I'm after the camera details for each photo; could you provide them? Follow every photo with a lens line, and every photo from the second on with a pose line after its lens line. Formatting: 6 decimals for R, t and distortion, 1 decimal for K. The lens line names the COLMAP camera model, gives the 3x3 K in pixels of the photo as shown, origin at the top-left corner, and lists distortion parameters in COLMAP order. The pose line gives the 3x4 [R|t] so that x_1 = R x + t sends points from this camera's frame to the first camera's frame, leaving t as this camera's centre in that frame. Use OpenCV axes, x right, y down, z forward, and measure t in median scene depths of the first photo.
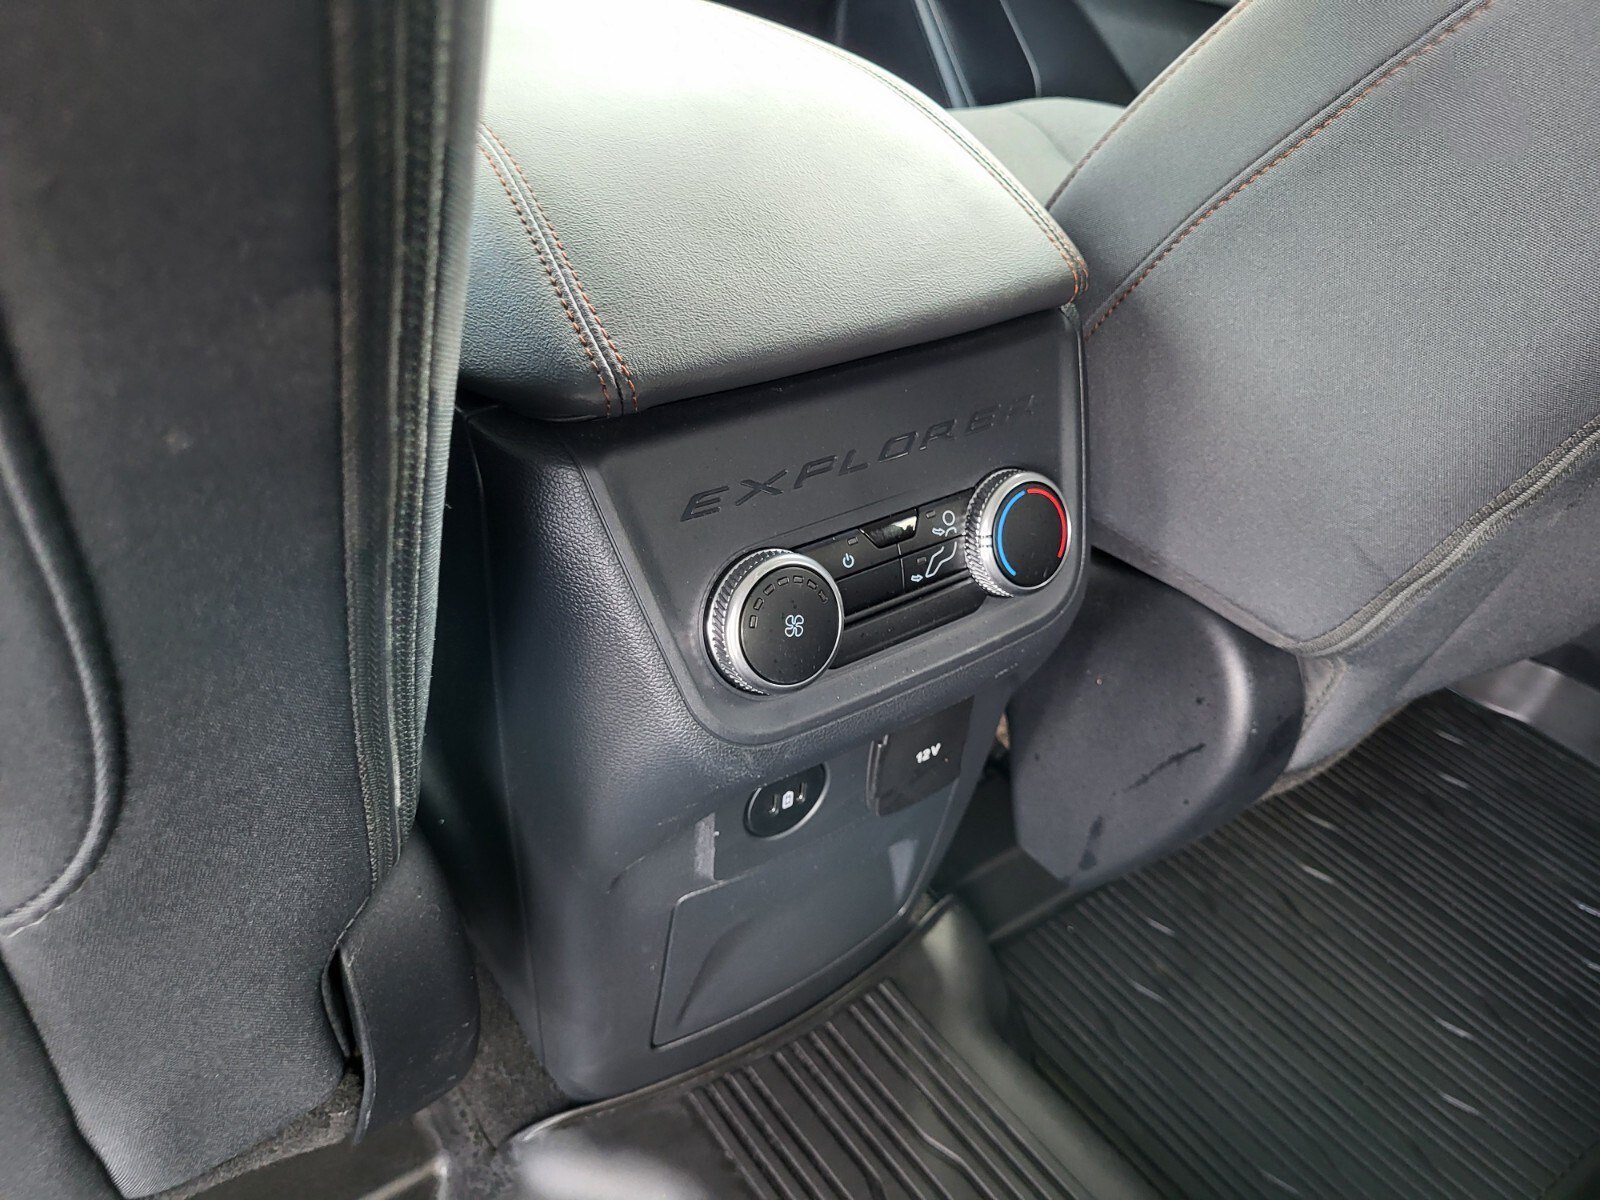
lens RADIAL K [[1246.8, 0, 791.4], [0, 1246.8, 609.3], [0, 0, 1]] dist [-0.002342, -0.001355]
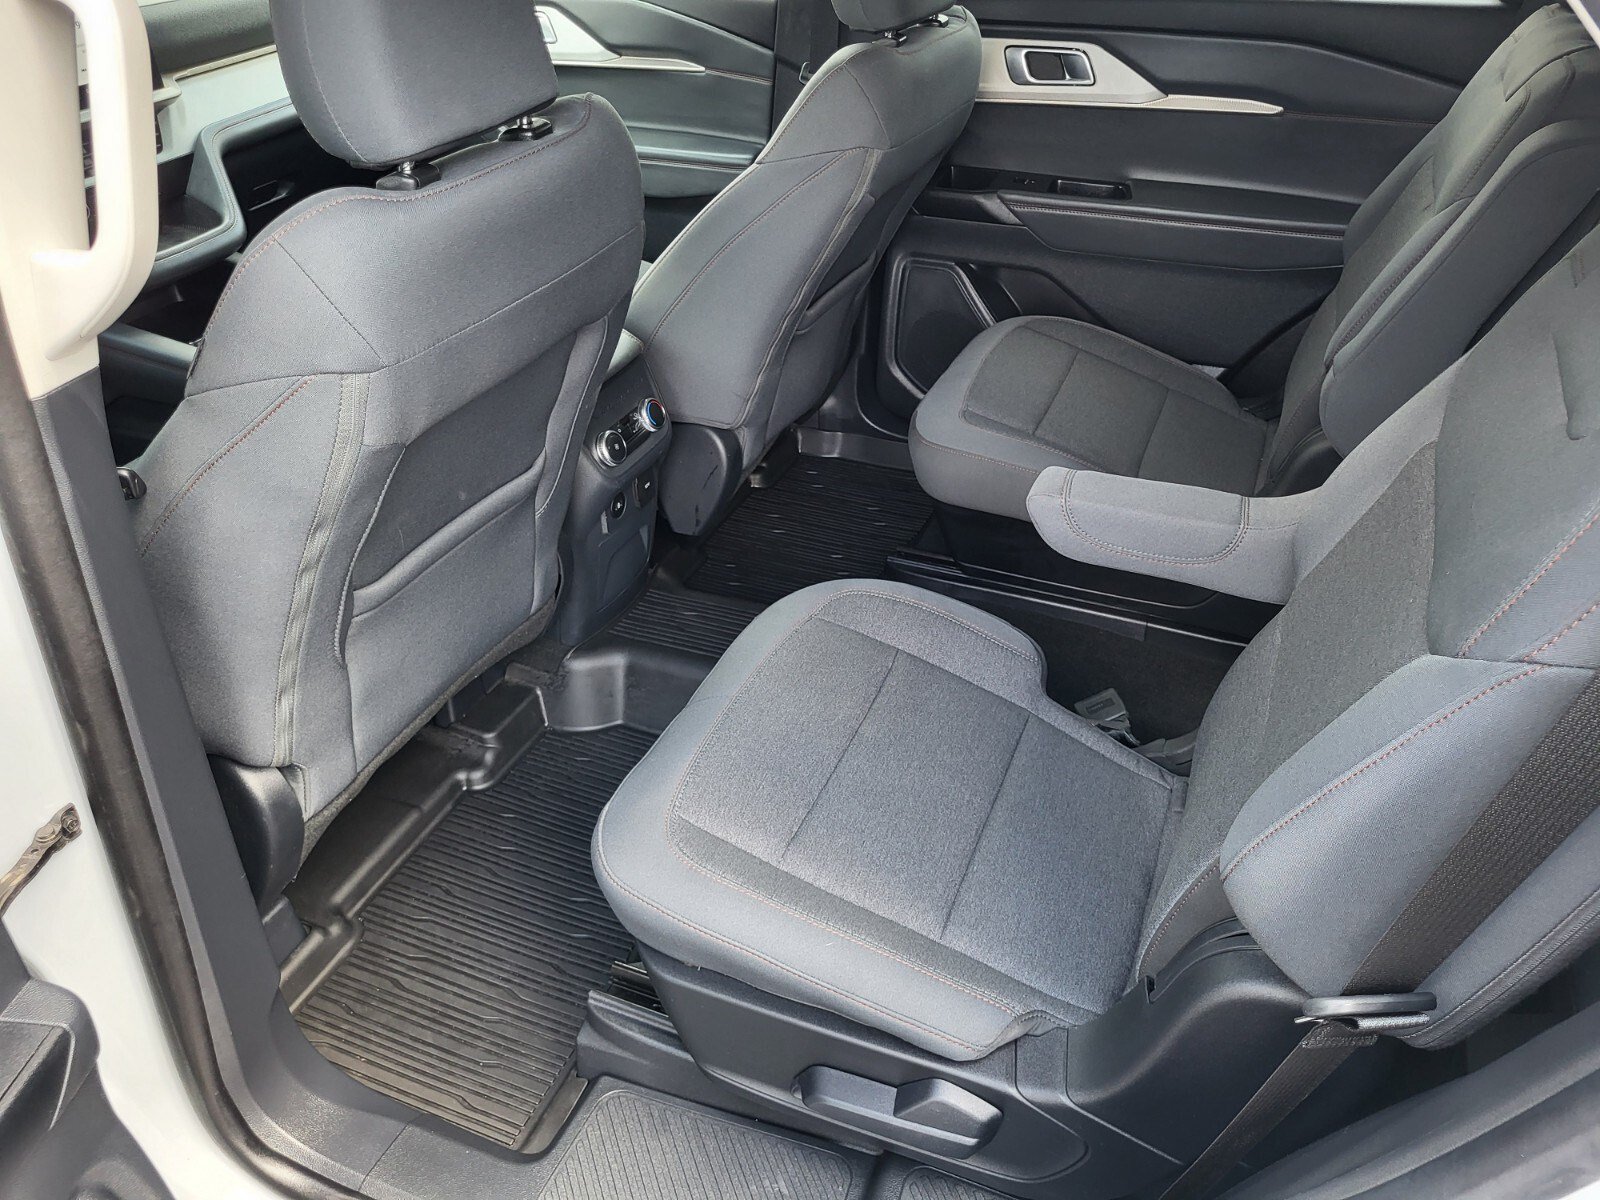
lens RADIAL K [[1213.8, 0, 800.0], [0, 1213.8, 600.0], [0, 0, 1]] dist [0.038334, -0.048007]
pose [[0.855990, -0.353724, 0.377042, -0.887745], [0.352895, 0.932741, 0.073888, 0.303576], [-0.377818, 0.069809, 0.923244, -2.196409]]
